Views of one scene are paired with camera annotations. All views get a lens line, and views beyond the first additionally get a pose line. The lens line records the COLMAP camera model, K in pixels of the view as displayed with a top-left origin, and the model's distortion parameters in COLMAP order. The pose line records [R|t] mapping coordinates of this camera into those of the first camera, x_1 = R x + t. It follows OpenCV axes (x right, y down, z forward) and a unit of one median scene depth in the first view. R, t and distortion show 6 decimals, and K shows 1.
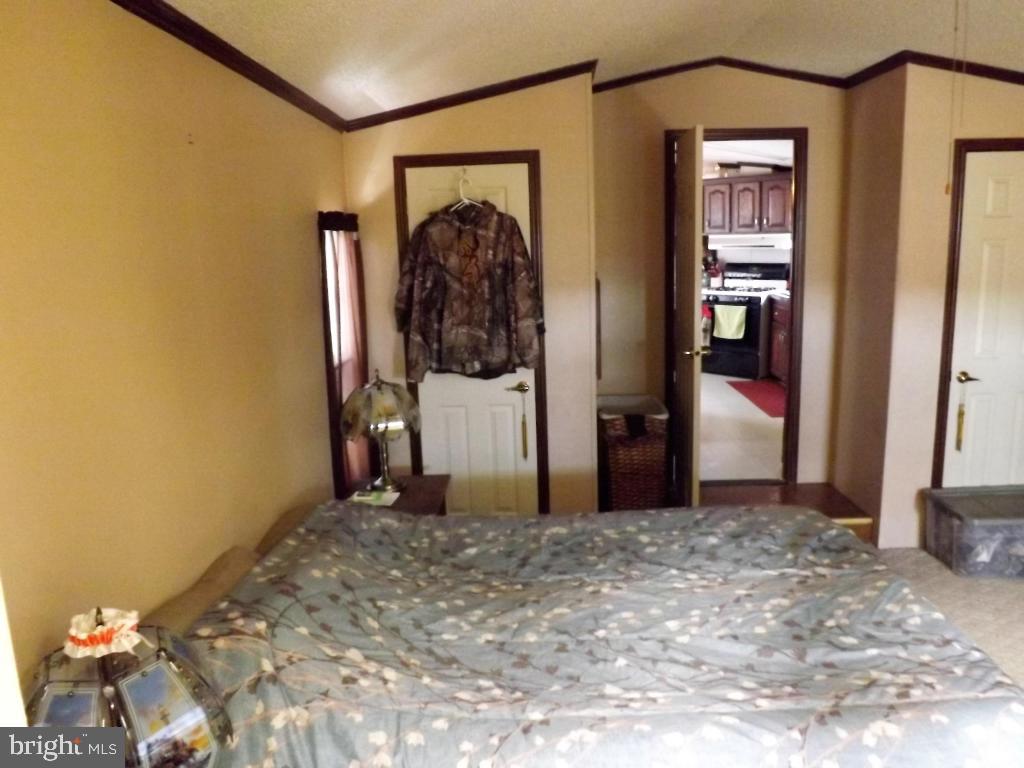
lens RADIAL K [[797.8, 0, 517.4], [0, 797.8, 392.5], [0, 0, 1]] dist [-0.004499, 0.004031]
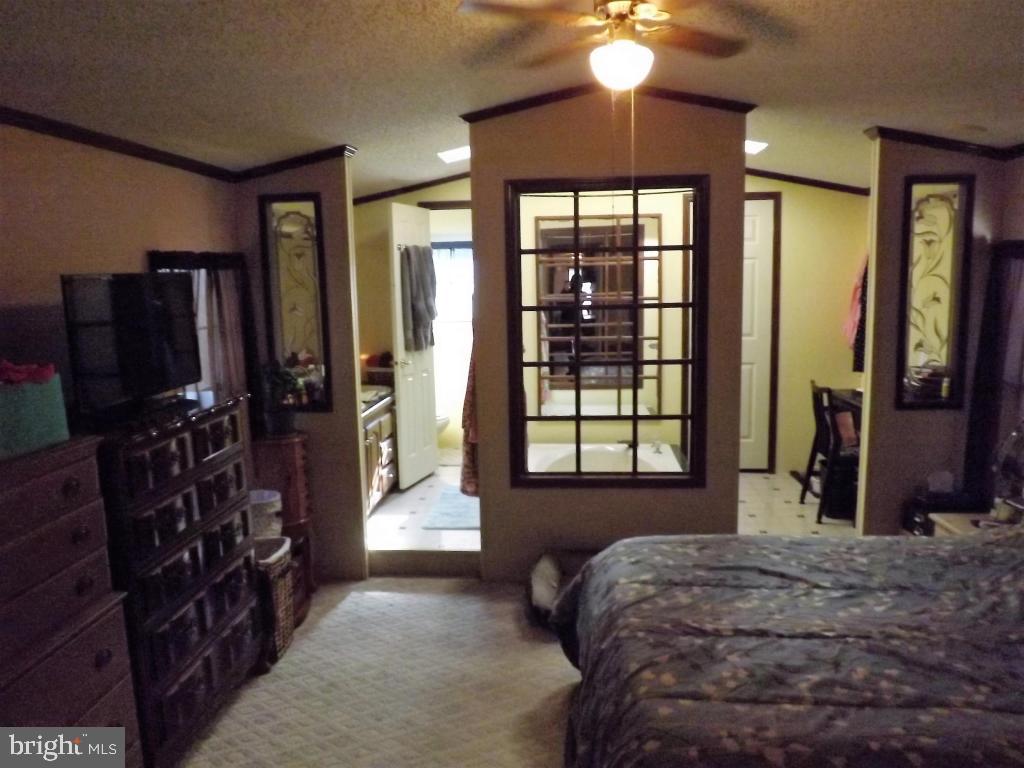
lens RADIAL K [[797.8, 0, 517.4], [0, 797.8, 392.5], [0, 0, 1]] dist [-0.004499, 0.004031]
pose [[-0.996990, 0.039743, 0.066567, 0.483514], [0.058942, 0.946329, 0.317784, -0.342549], [-0.050365, 0.320751, -0.945823, 1.712237]]
